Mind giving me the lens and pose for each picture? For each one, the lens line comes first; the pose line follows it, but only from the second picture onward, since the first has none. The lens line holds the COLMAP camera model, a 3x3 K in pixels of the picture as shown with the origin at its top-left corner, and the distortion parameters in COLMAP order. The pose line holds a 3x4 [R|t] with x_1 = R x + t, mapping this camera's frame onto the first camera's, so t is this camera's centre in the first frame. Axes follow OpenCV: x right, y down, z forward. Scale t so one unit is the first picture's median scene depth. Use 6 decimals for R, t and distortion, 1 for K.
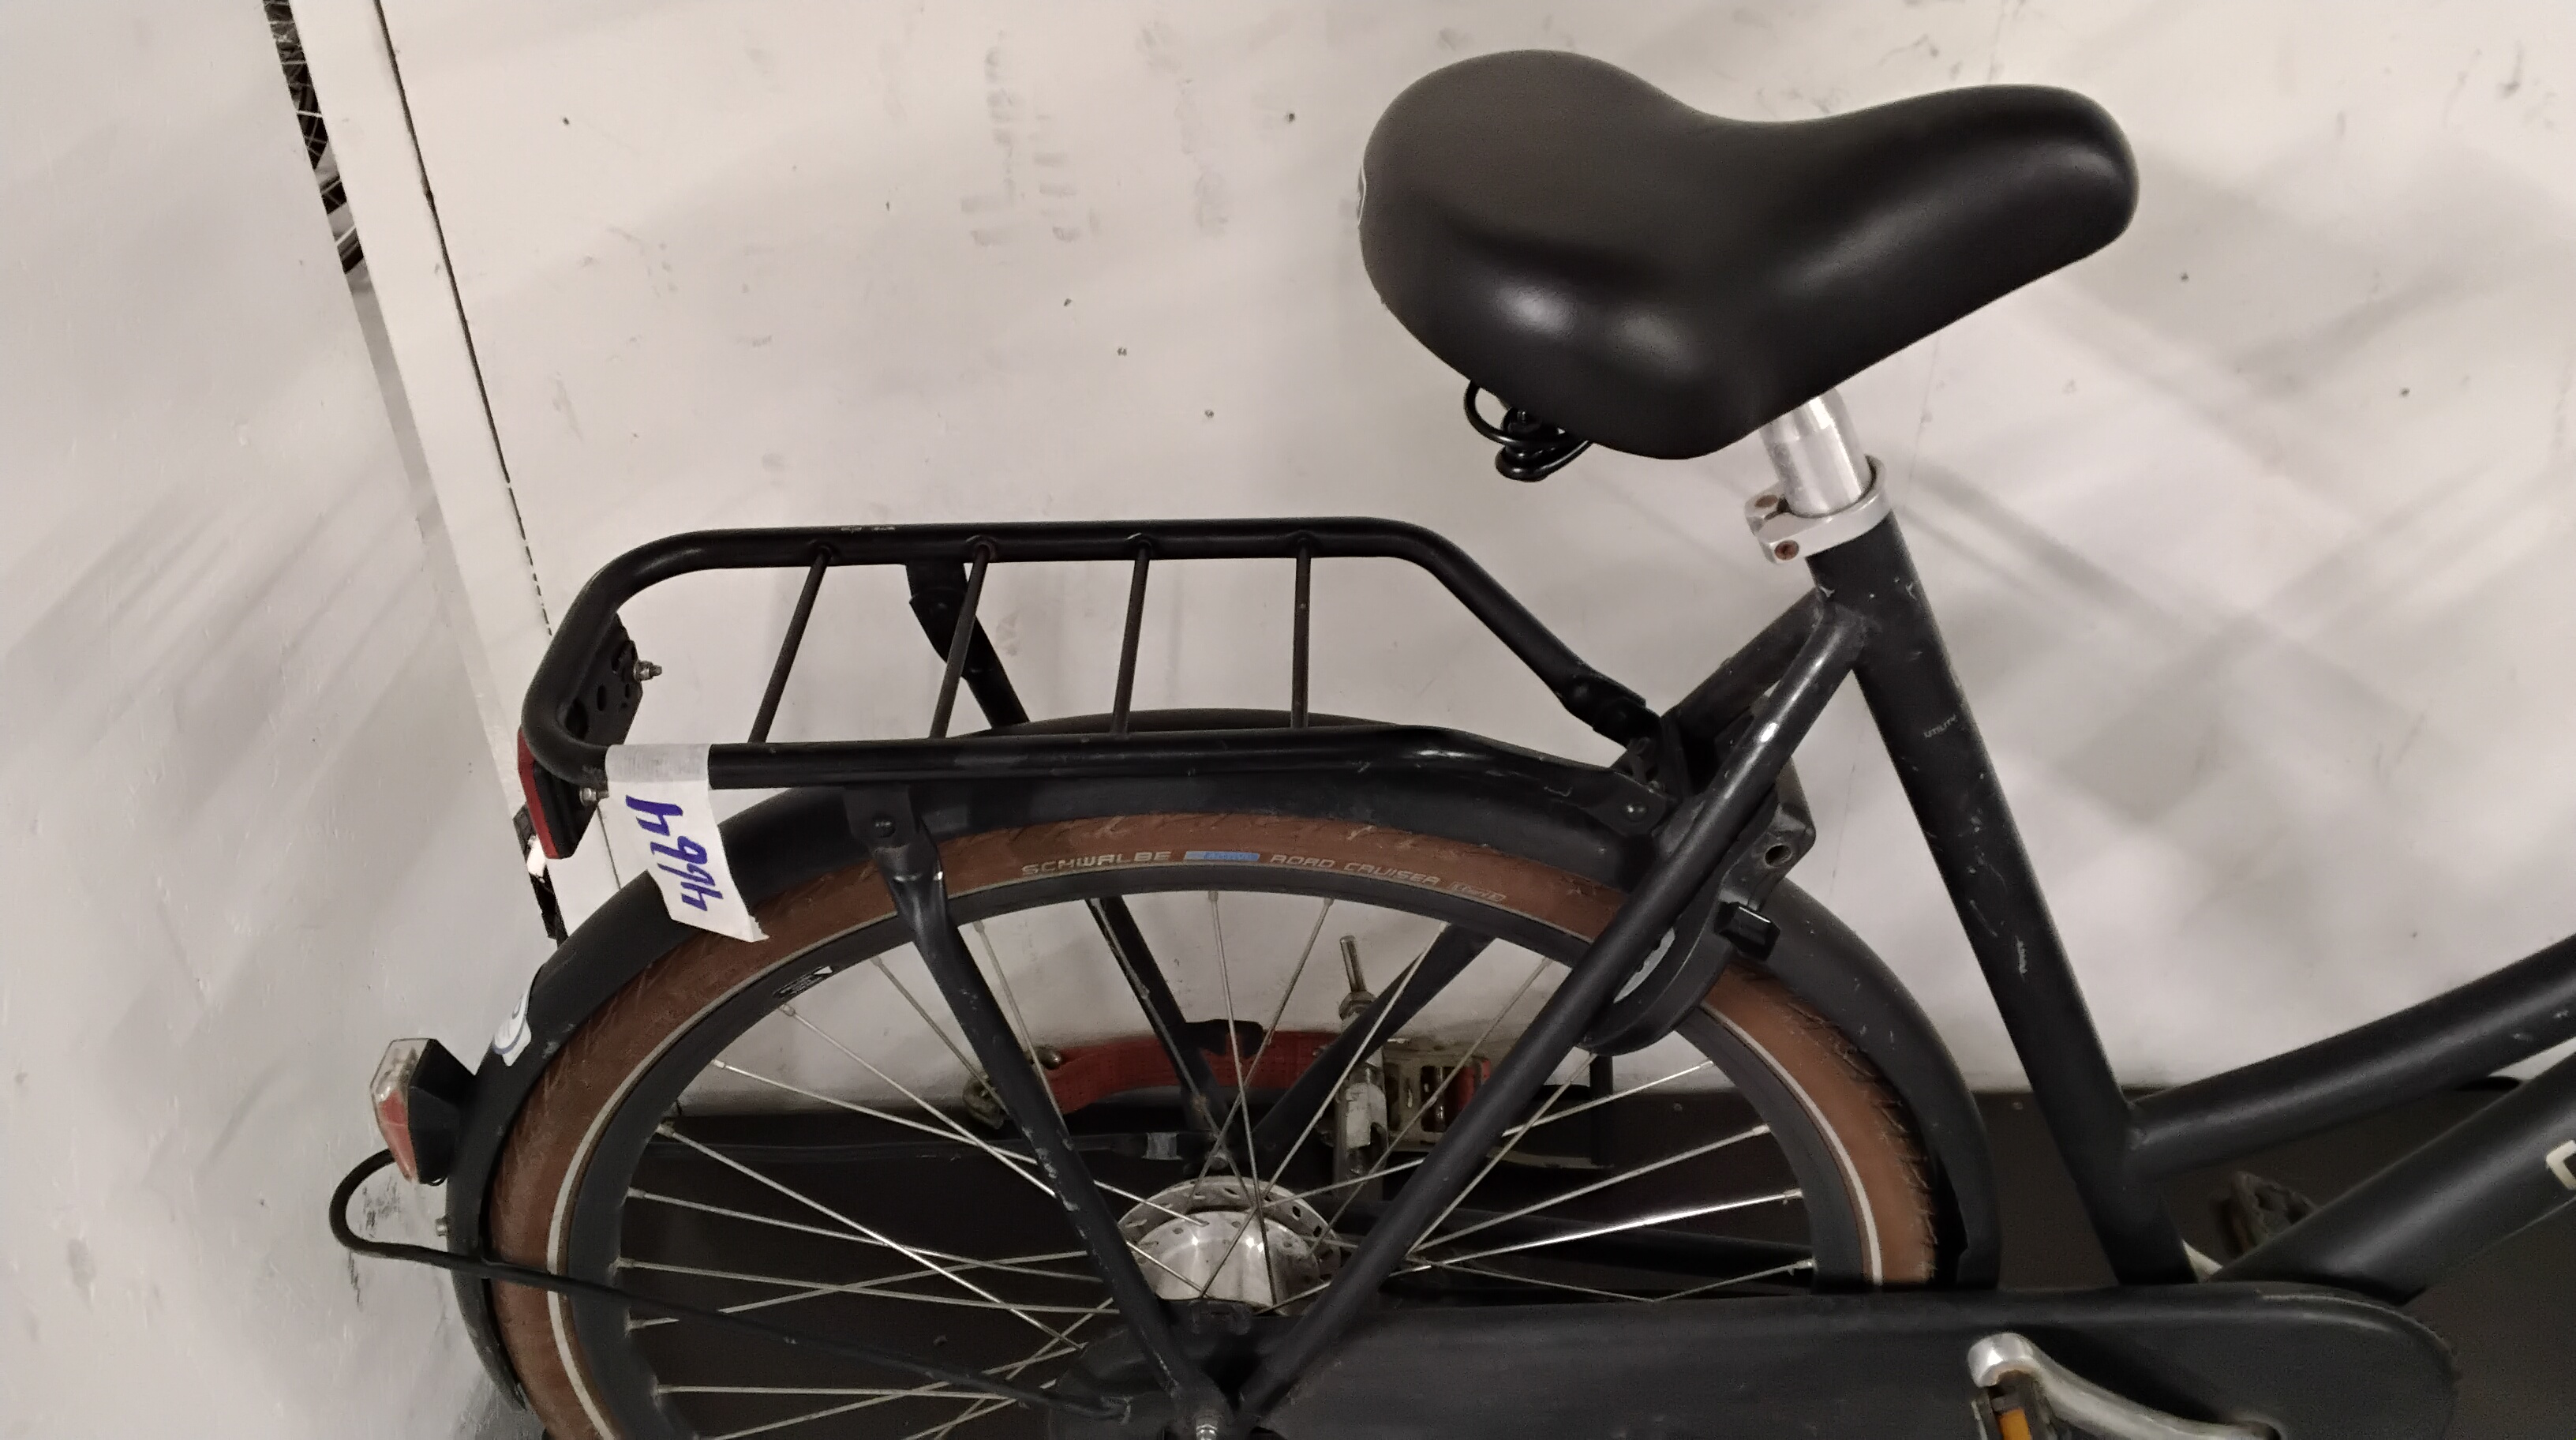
lens RADIAL K [[2044.5, 0, 1288.0], [0, 2044.5, 720.0], [0, 0, 1]] dist [0.092788, -0.144024]
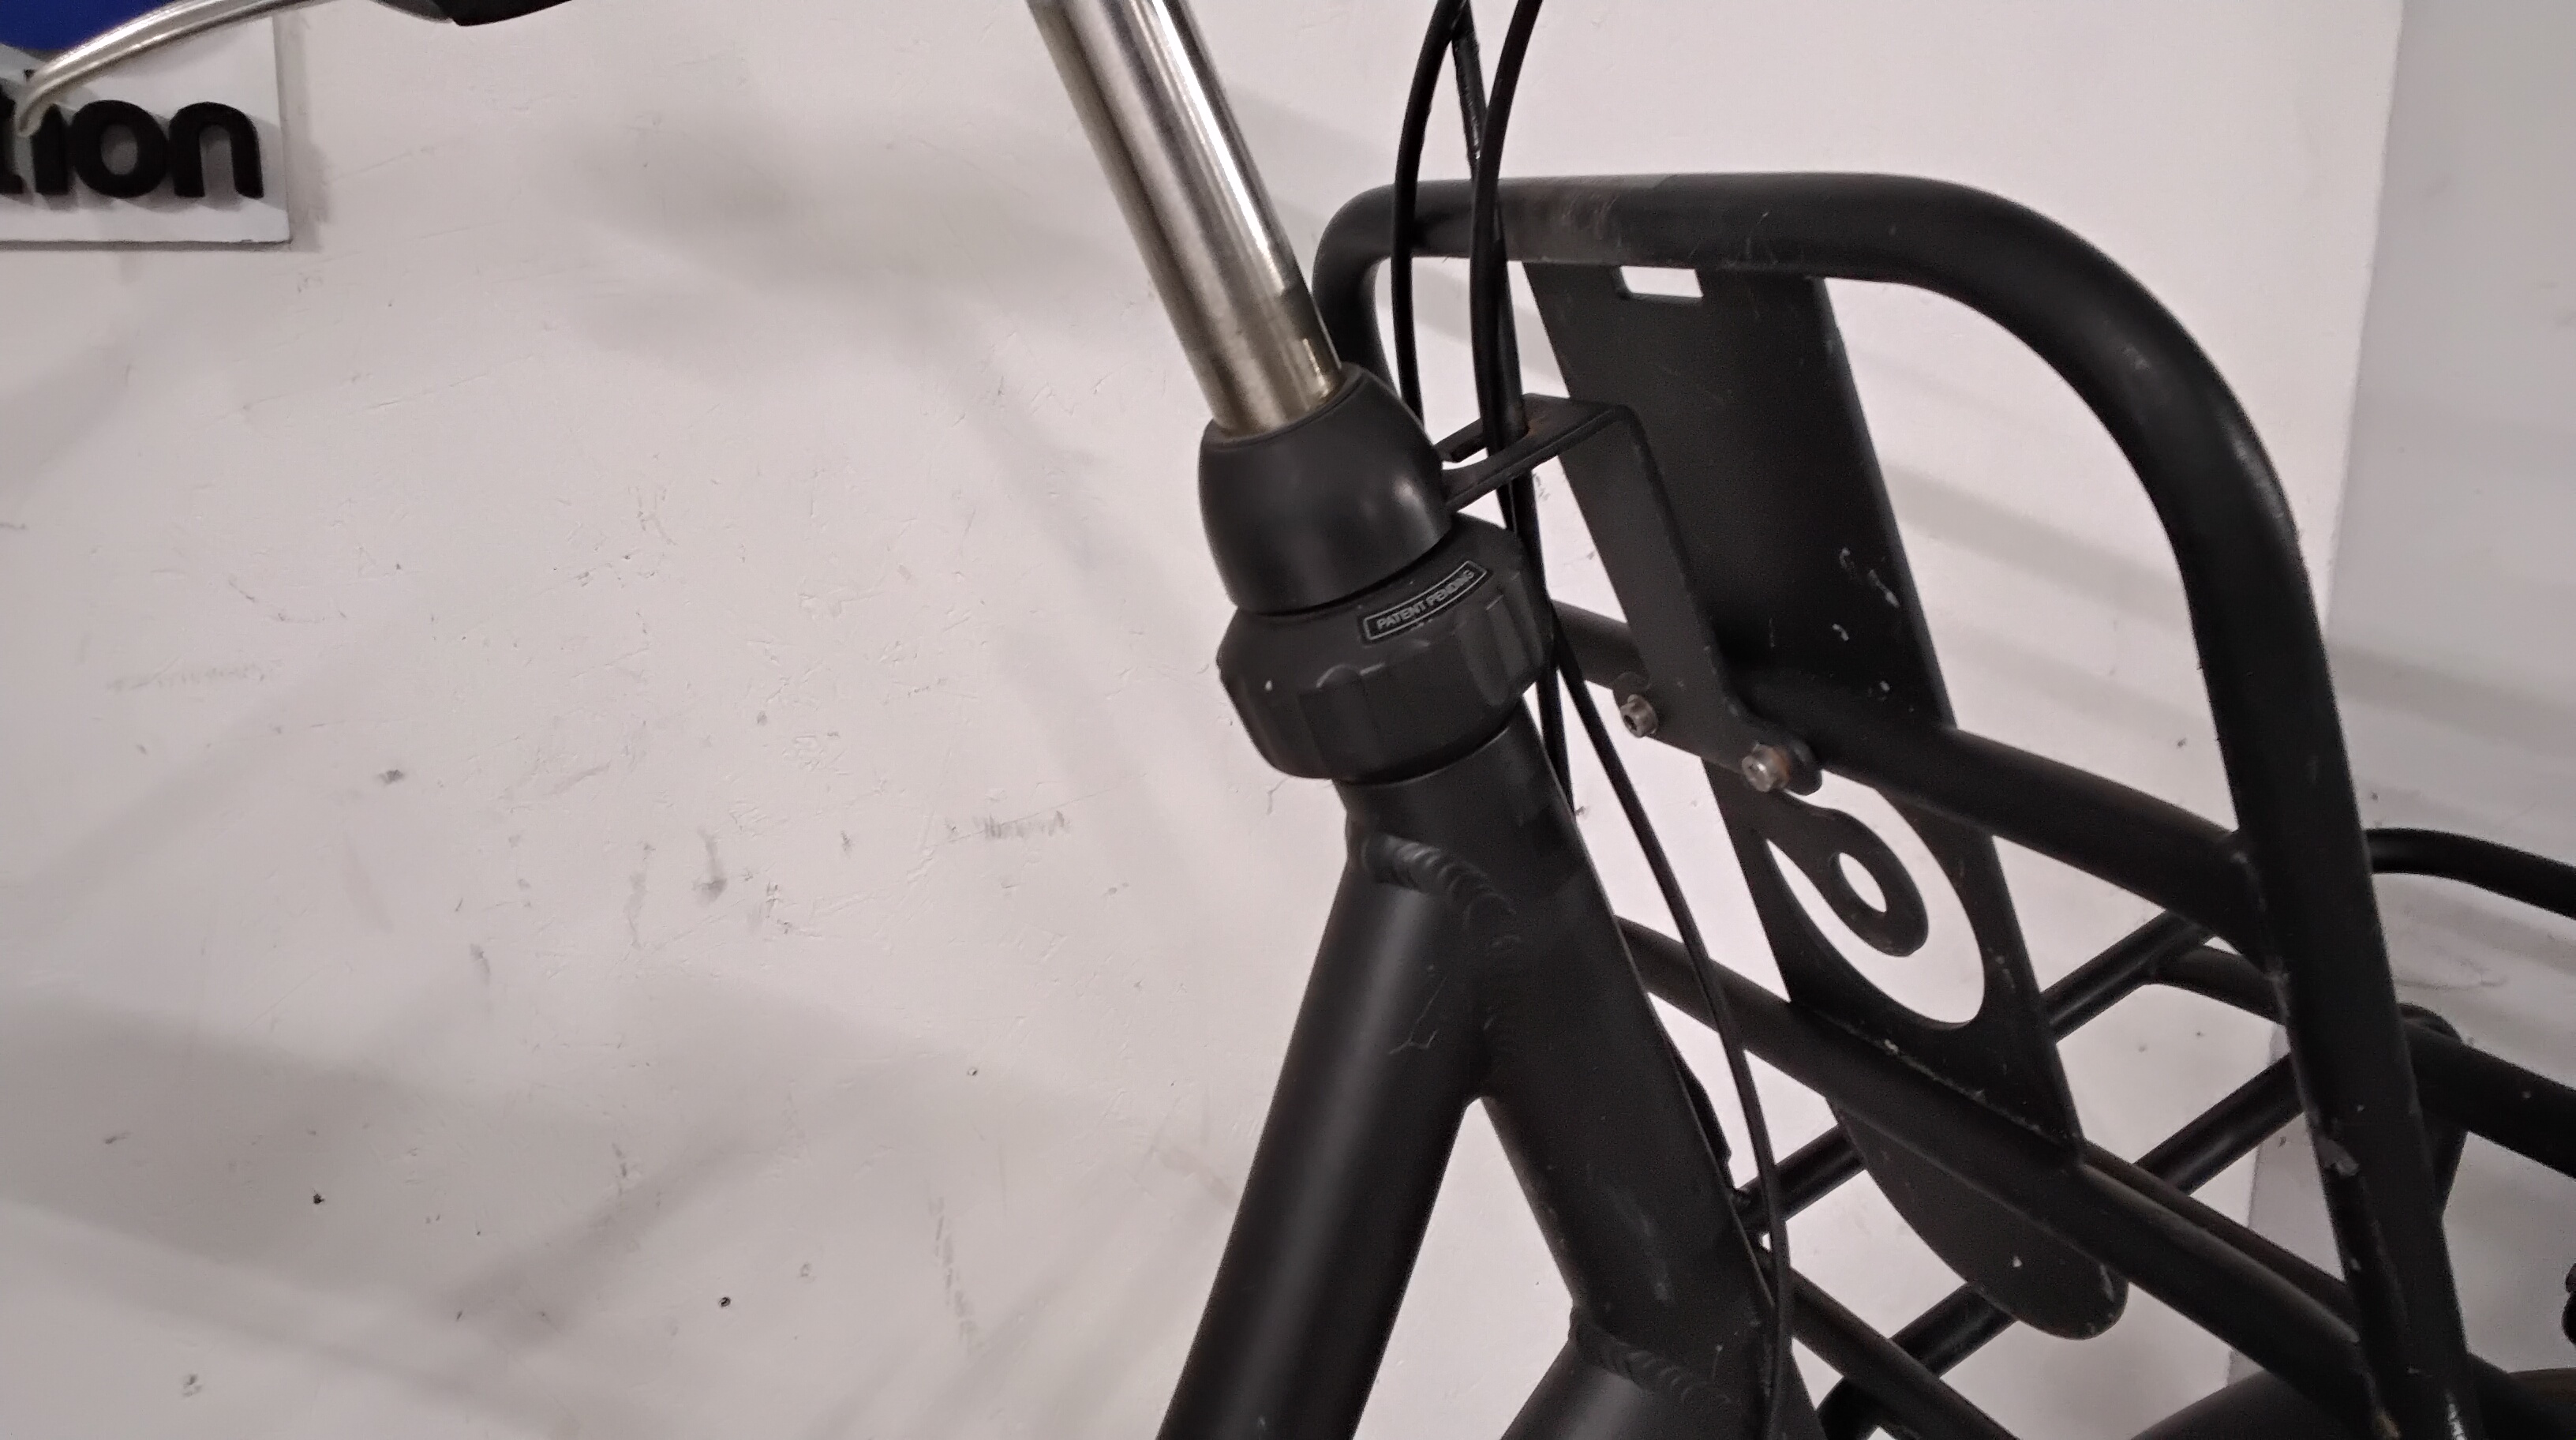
lens RADIAL K [[2064.6, 0, 1288.0], [0, 2064.6, 720.0], [0, 0, 1]] dist [0.133019, -0.215329]
pose [[0.920493, -0.066671, 0.385029, 0.605927], [0.208575, 0.917061, -0.339846, -0.075092], [-0.330438, 0.393133, 0.858054, 0.320293]]
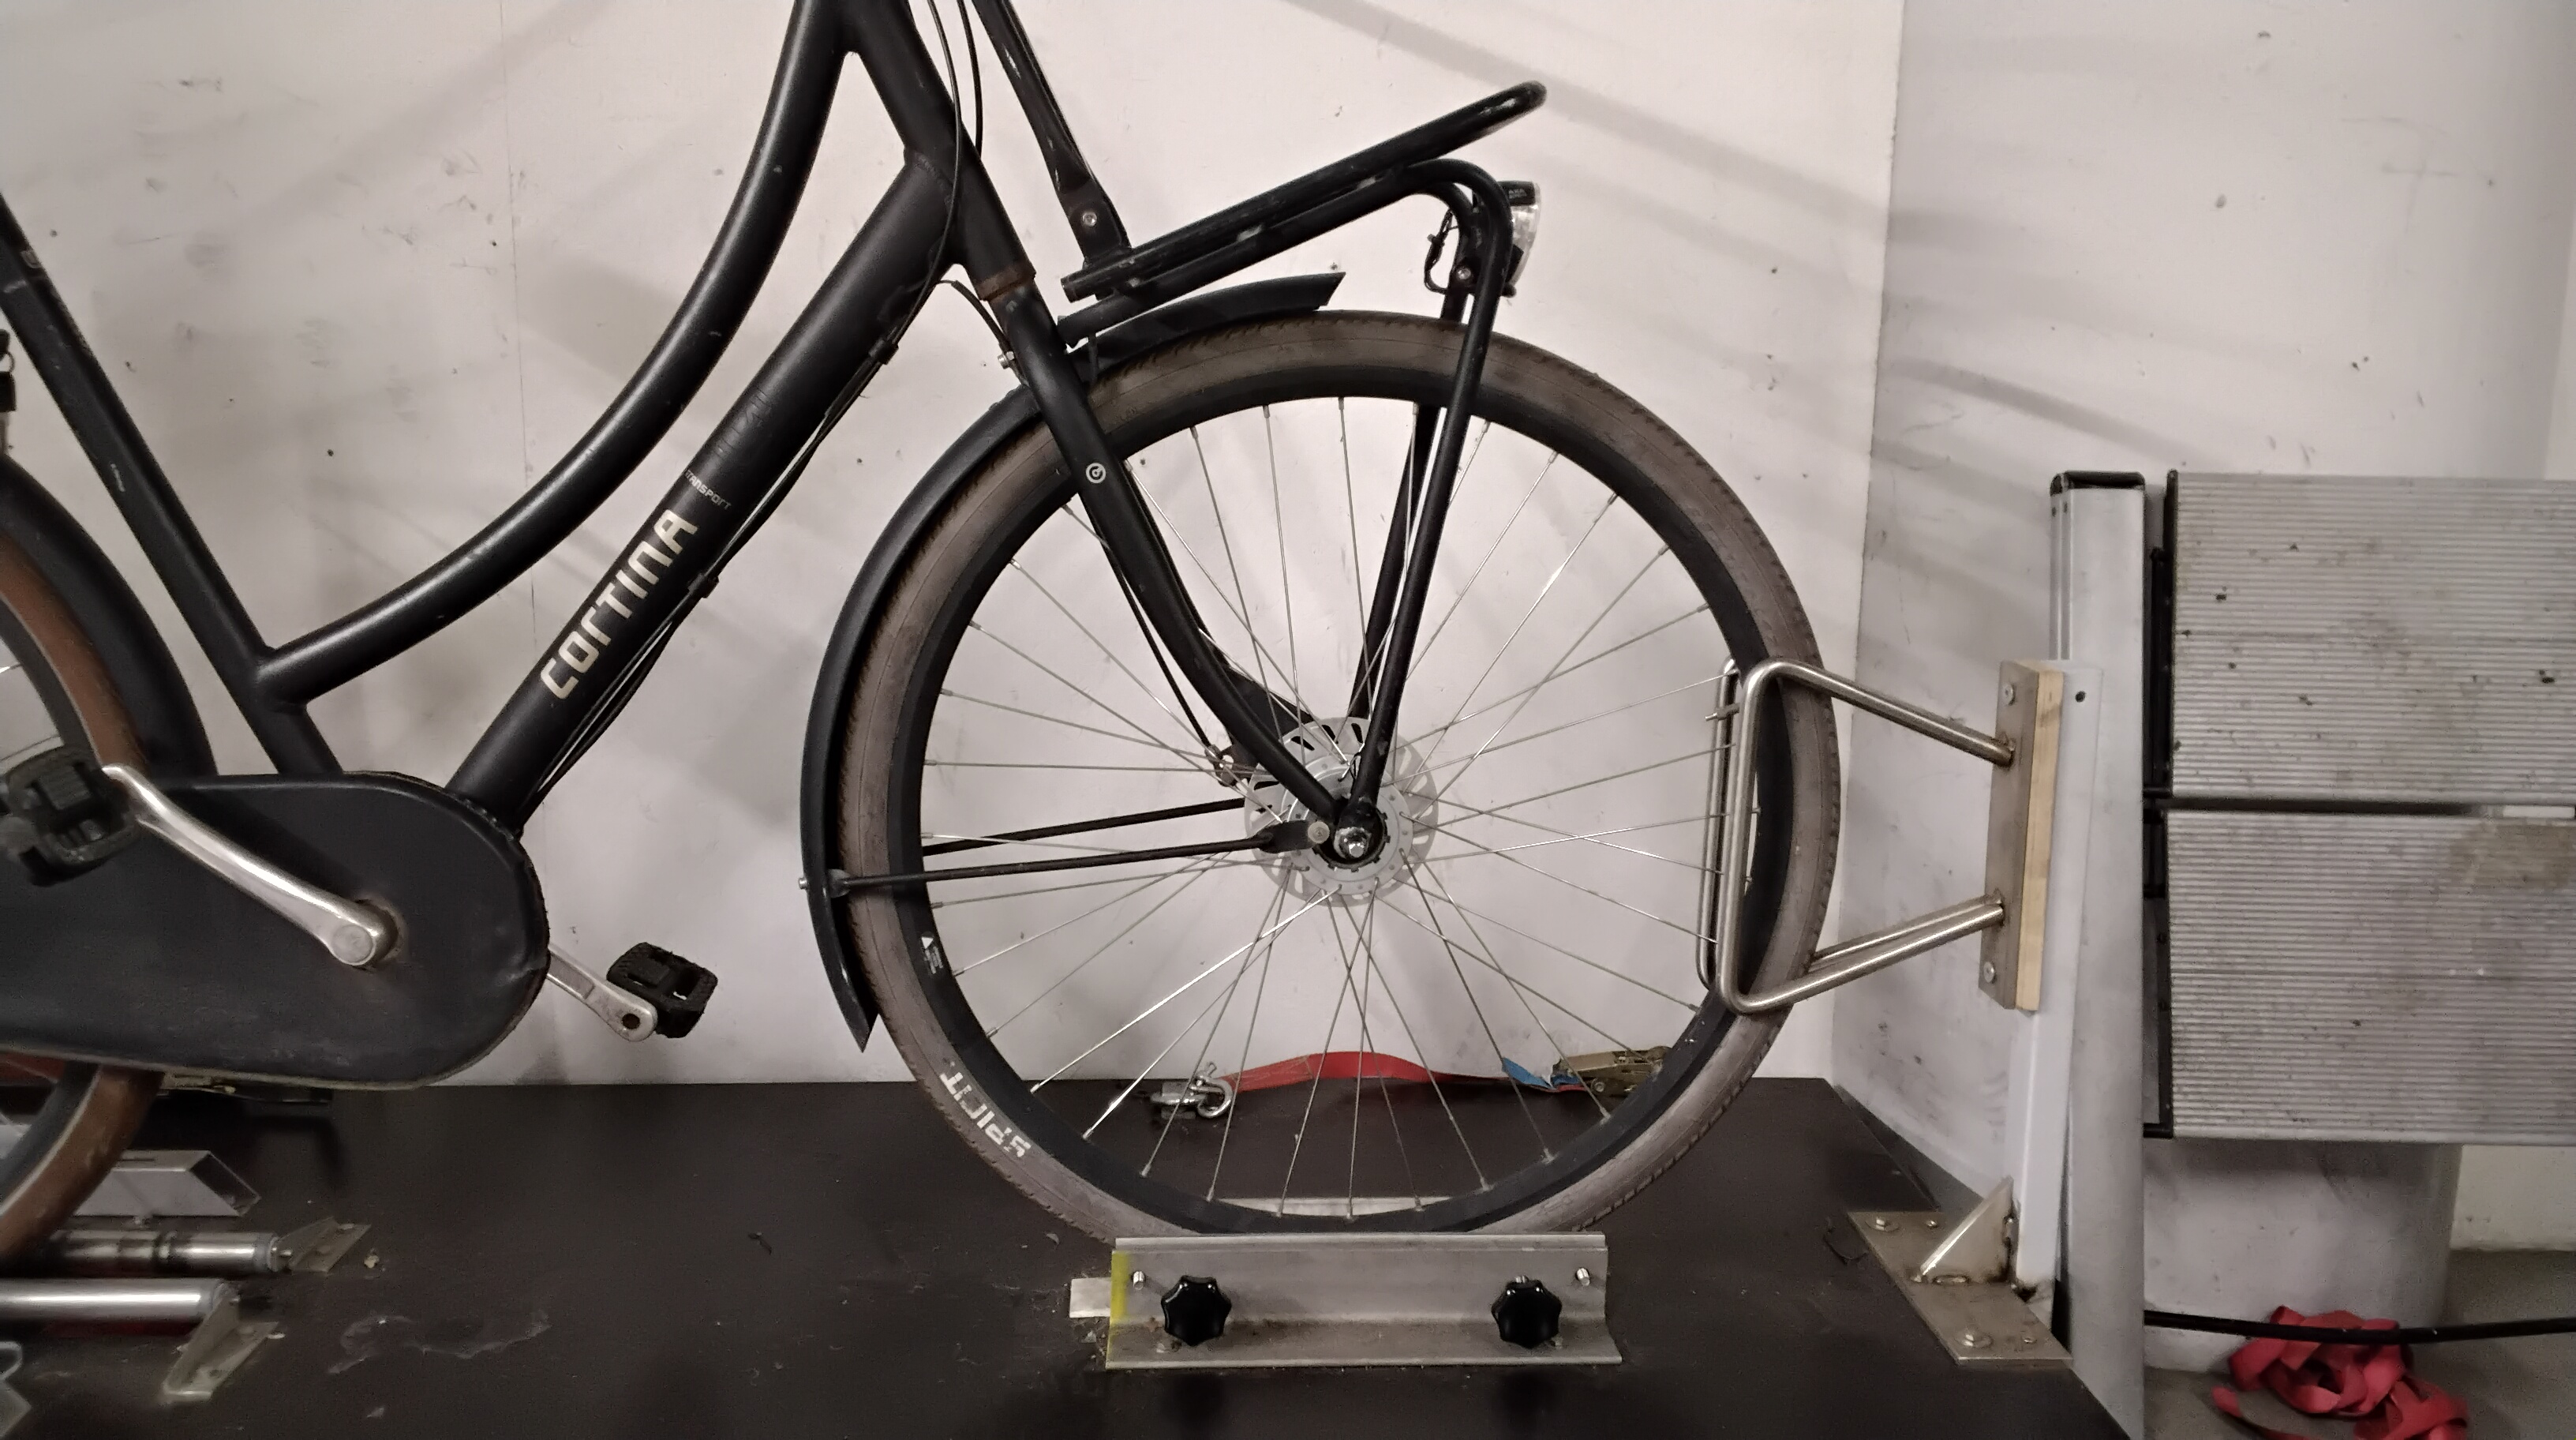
lens RADIAL K [[2064.6, 0, 1288.0], [0, 2064.6, 720.0], [0, 0, 1]] dist [0.133019, -0.215329]
pose [[0.998998, 0.017779, 0.041077, 1.048784], [0.002051, 0.898583, -0.438799, 0.876354], [-0.044712, 0.438443, 0.897646, -0.345221]]
